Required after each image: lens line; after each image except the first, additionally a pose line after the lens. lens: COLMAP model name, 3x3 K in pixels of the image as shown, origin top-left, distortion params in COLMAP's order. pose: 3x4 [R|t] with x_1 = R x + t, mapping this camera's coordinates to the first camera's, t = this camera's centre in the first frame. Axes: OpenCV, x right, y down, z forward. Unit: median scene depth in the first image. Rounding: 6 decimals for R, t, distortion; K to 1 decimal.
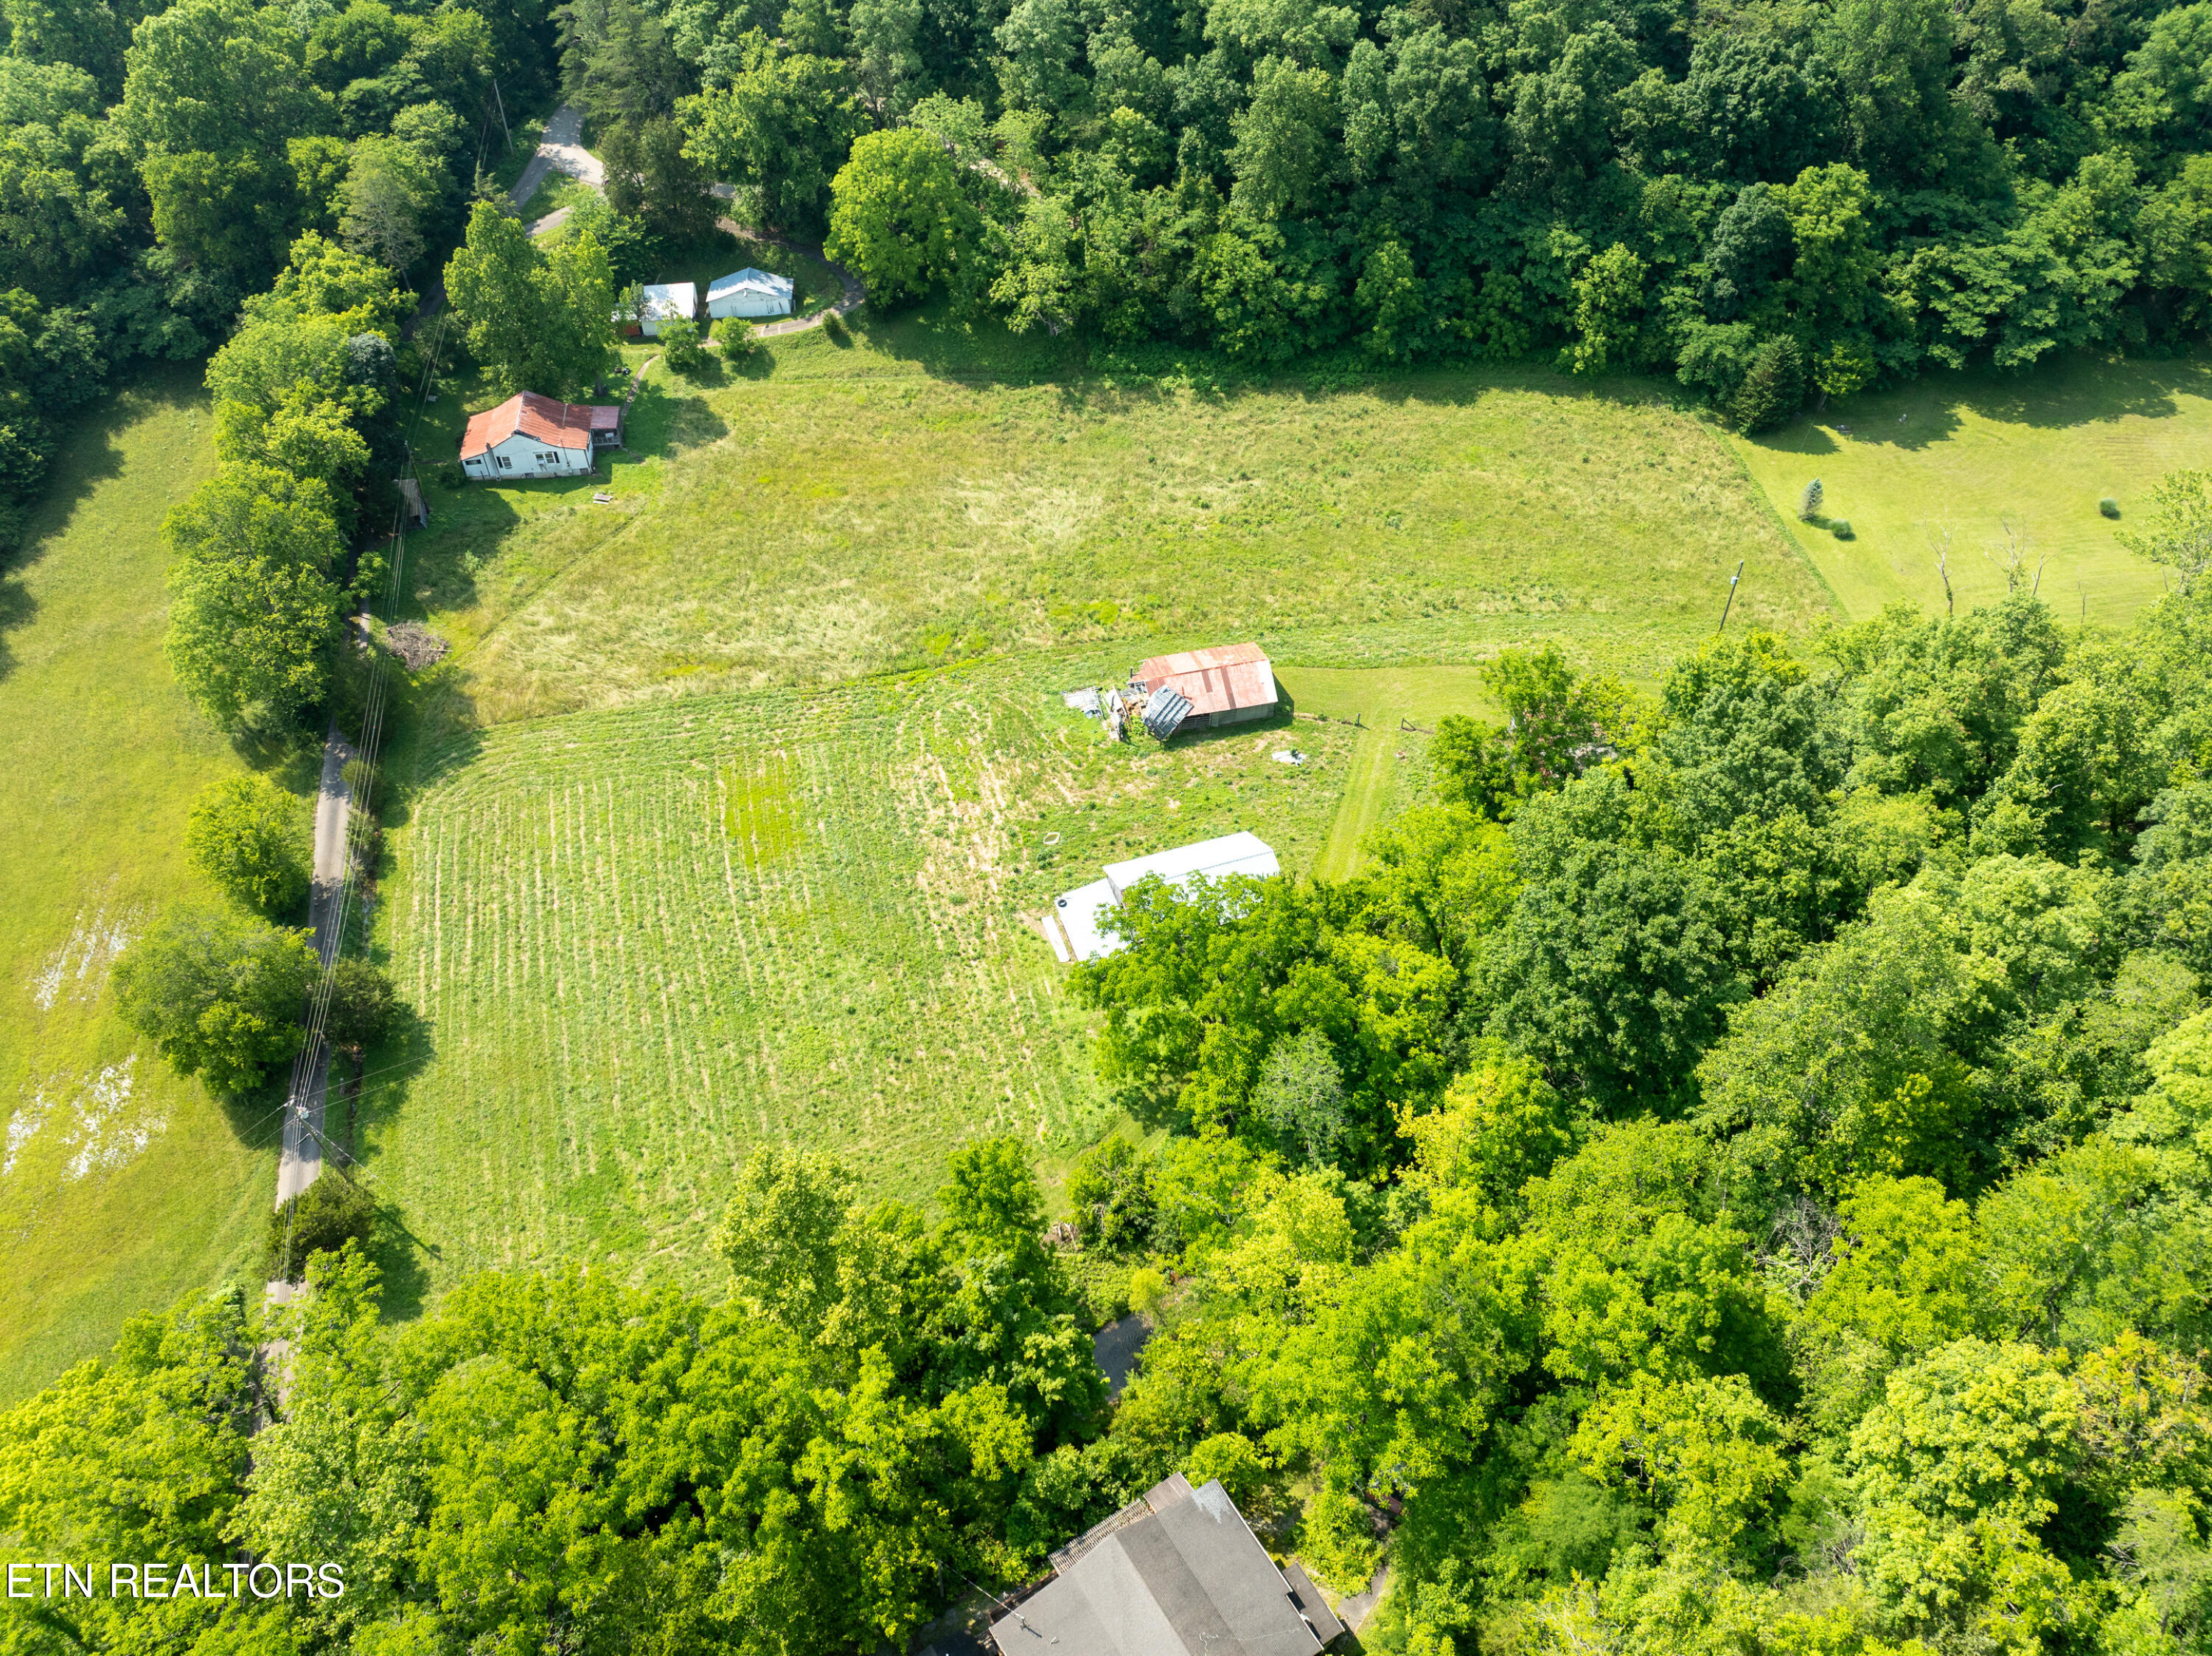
lens RADIAL K [[1550.9, 0, 1113.0], [0, 1550.9, 830.3], [0, 0, 1]] dist [-0.038476, 0.003971]
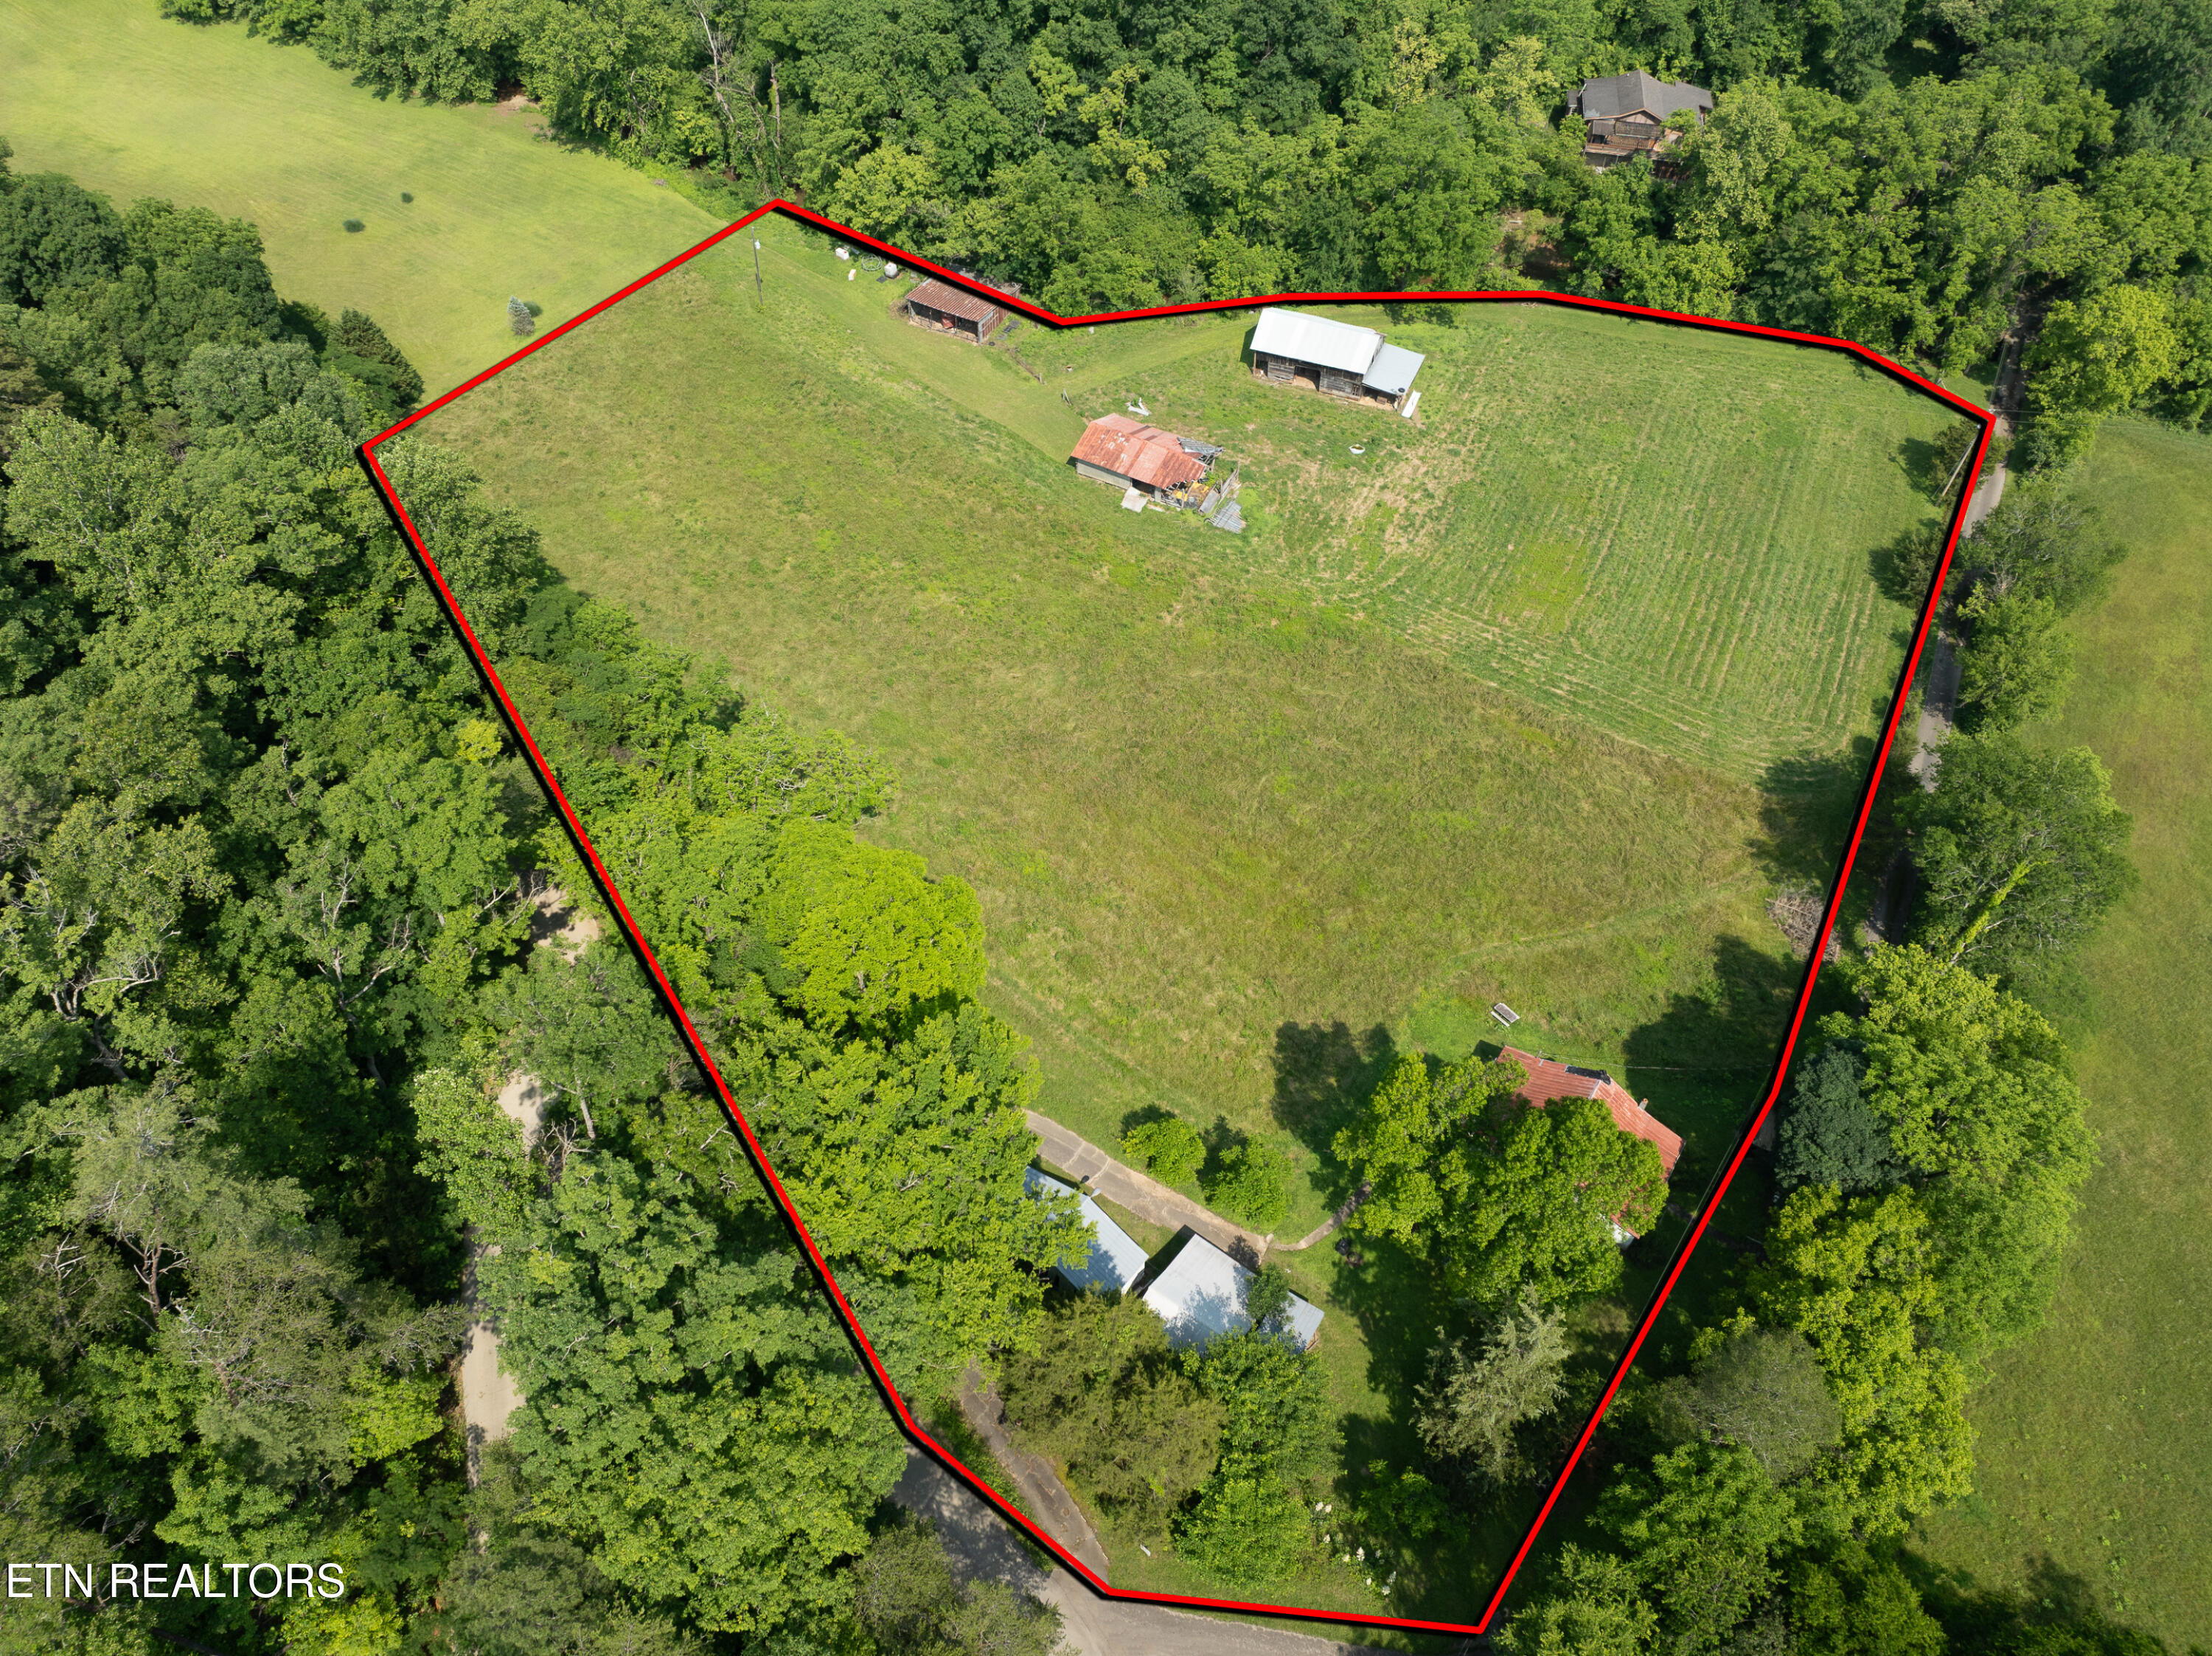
lens RADIAL K [[1554.5, 0, 1106.0], [0, 1554.5, 828.0], [0, 0, 1]] dist [-0.056481, 0.027048]
pose [[-0.737659, -0.524340, 0.425354, -0.476942], [0.490035, 0.017598, 0.871525, -0.971402], [-0.464461, 0.851327, 0.243964, 0.883748]]
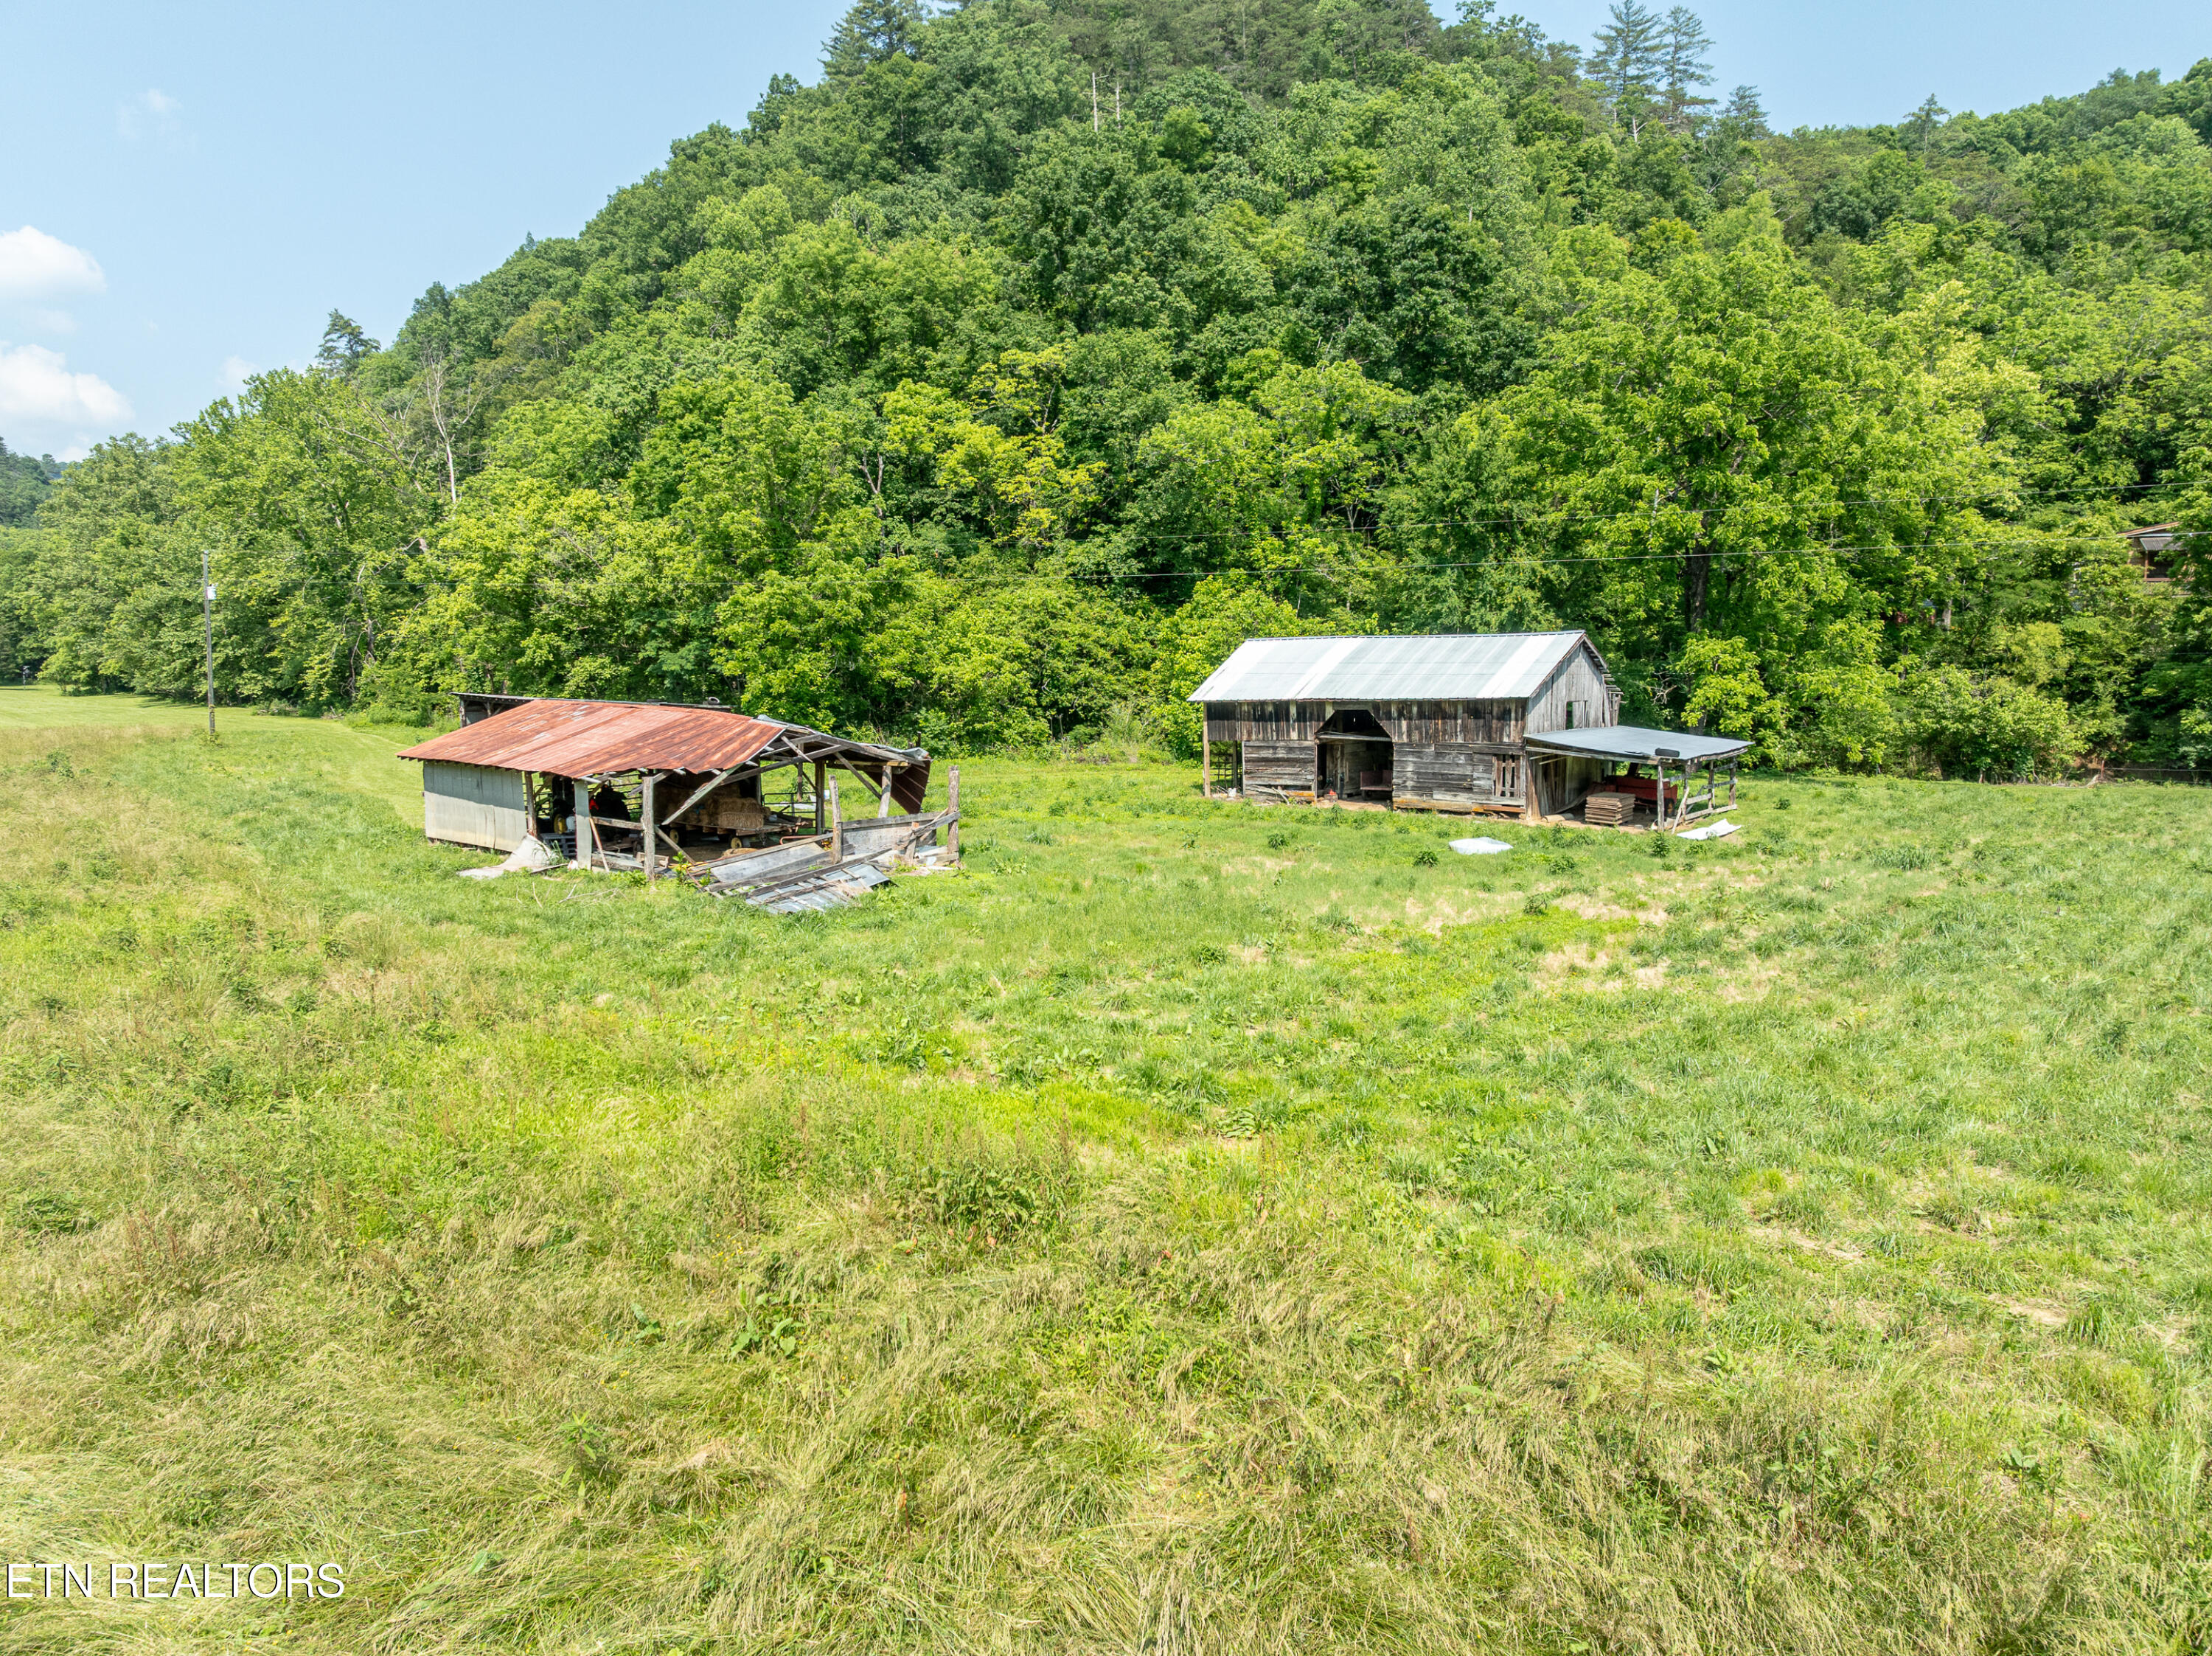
lens RADIAL K [[1550.9, 0, 1113.0], [0, 1550.9, 830.3], [0, 0, 1]] dist [-0.038476, 0.003971]
pose [[-0.540825, -0.084619, 0.836868, -0.217929], [0.624953, 0.625486, 0.467121, -0.166087], [-0.562976, 0.775633, -0.285395, 0.950784]]
